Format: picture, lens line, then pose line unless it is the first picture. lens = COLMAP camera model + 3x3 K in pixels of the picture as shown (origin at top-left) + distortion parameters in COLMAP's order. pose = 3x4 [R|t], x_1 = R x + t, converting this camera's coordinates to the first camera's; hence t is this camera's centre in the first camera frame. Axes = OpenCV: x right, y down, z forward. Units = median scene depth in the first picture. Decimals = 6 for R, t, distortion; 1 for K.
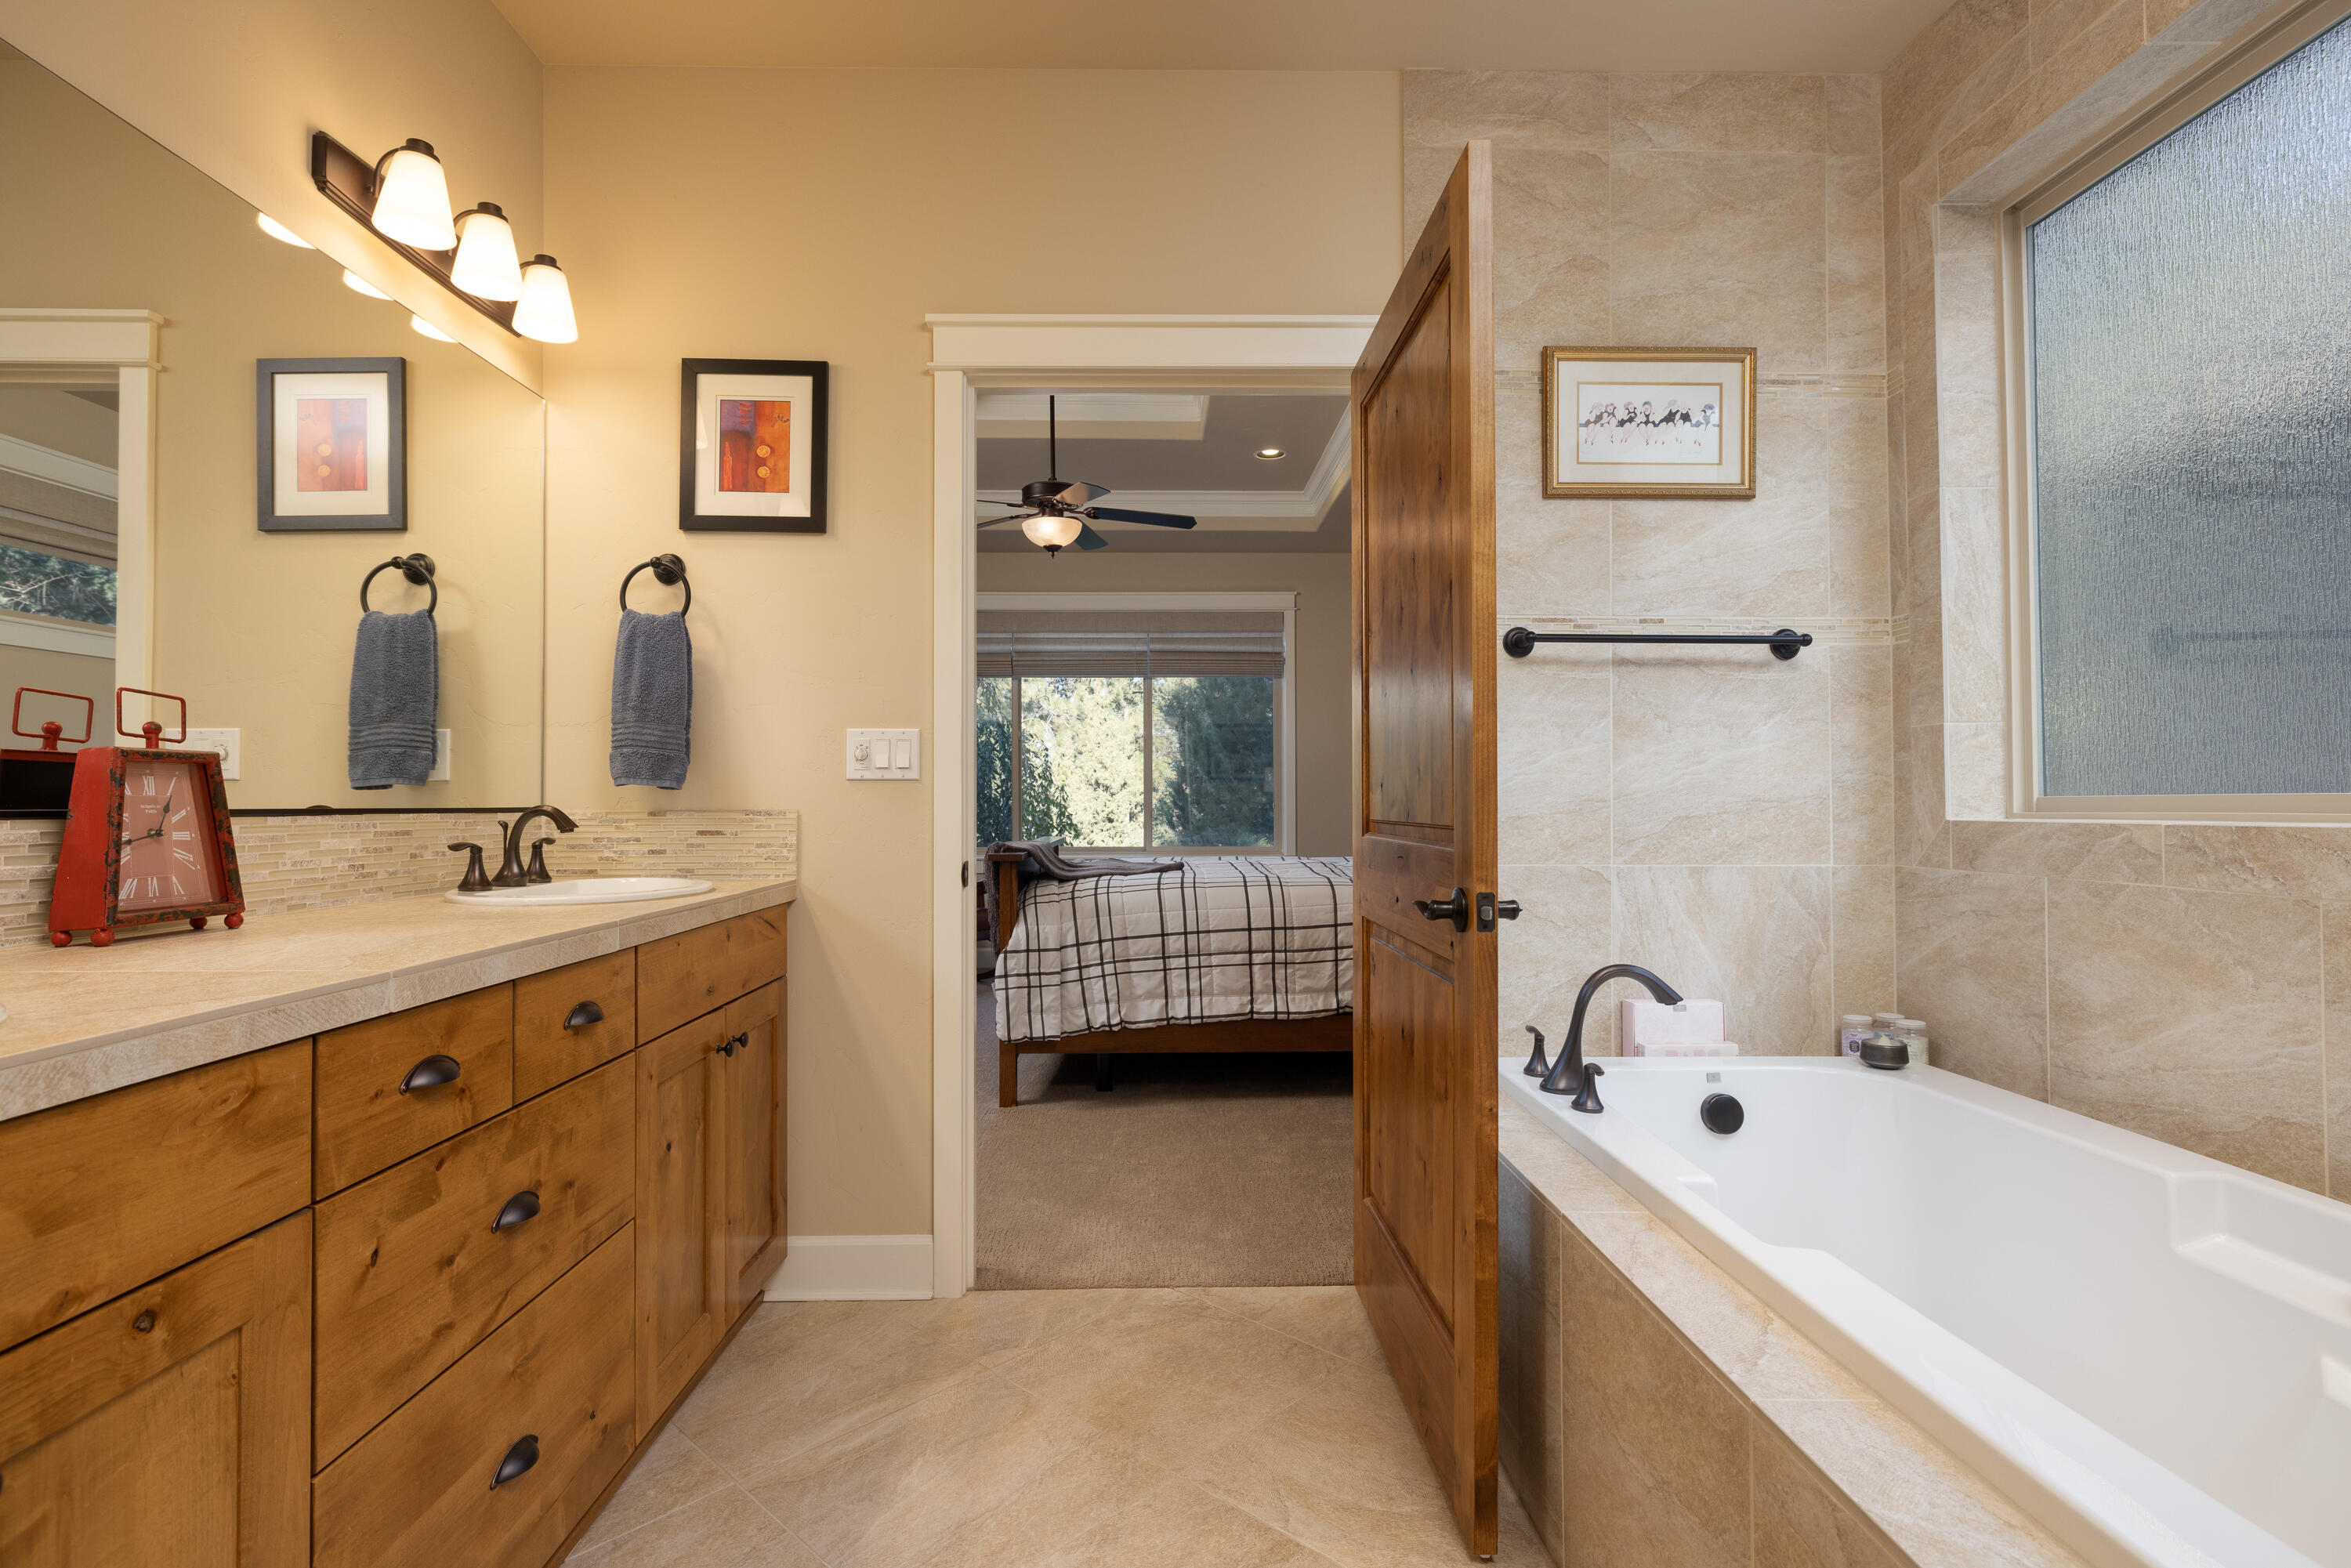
lens RADIAL K [[1150.2, 0, 1175.5], [0, 1150.2, 784.0], [0, 0, 1]] dist [0.000433, 0.000073]
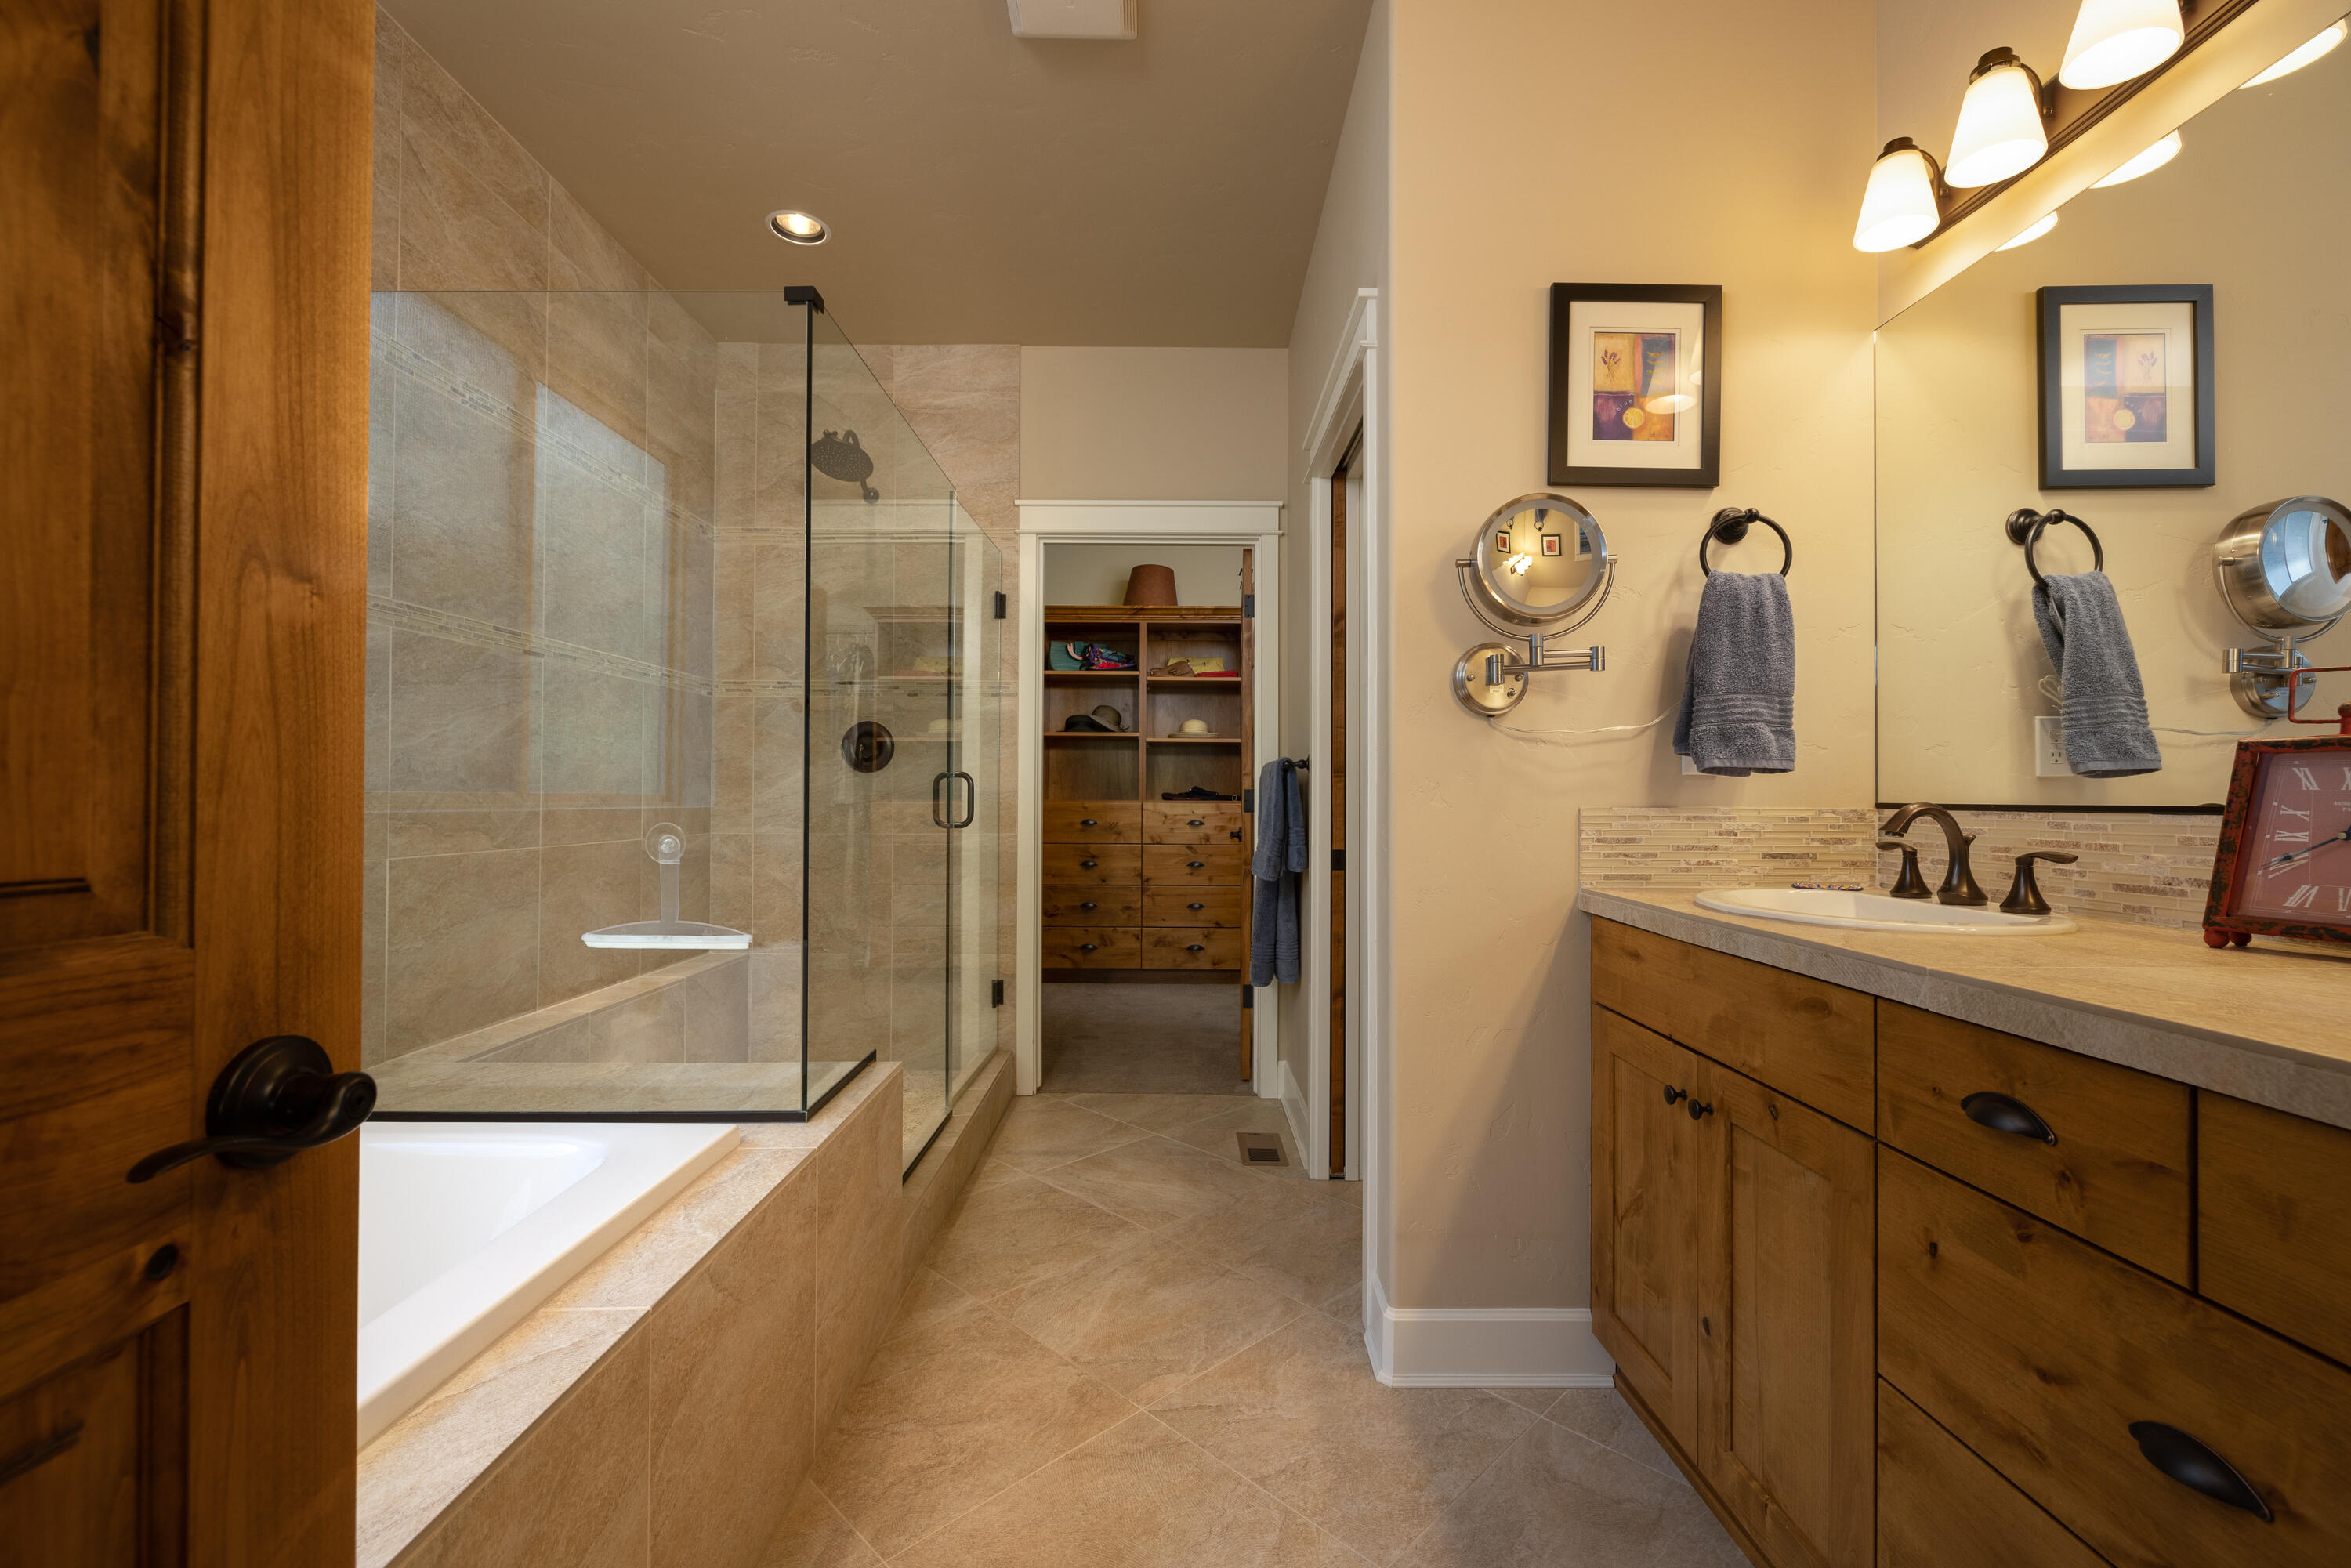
lens RADIAL K [[990.1, 0, 1175.5], [0, 990.1, 784.0], [0, 0, 1]] dist [-0.000174, -0.000032]
pose [[-0.999595, -0.001161, 0.028430, -0.052381], [-0.001920, 0.999642, -0.026682, 0.026731], [-0.028389, -0.026726, -0.999240, 1.789174]]
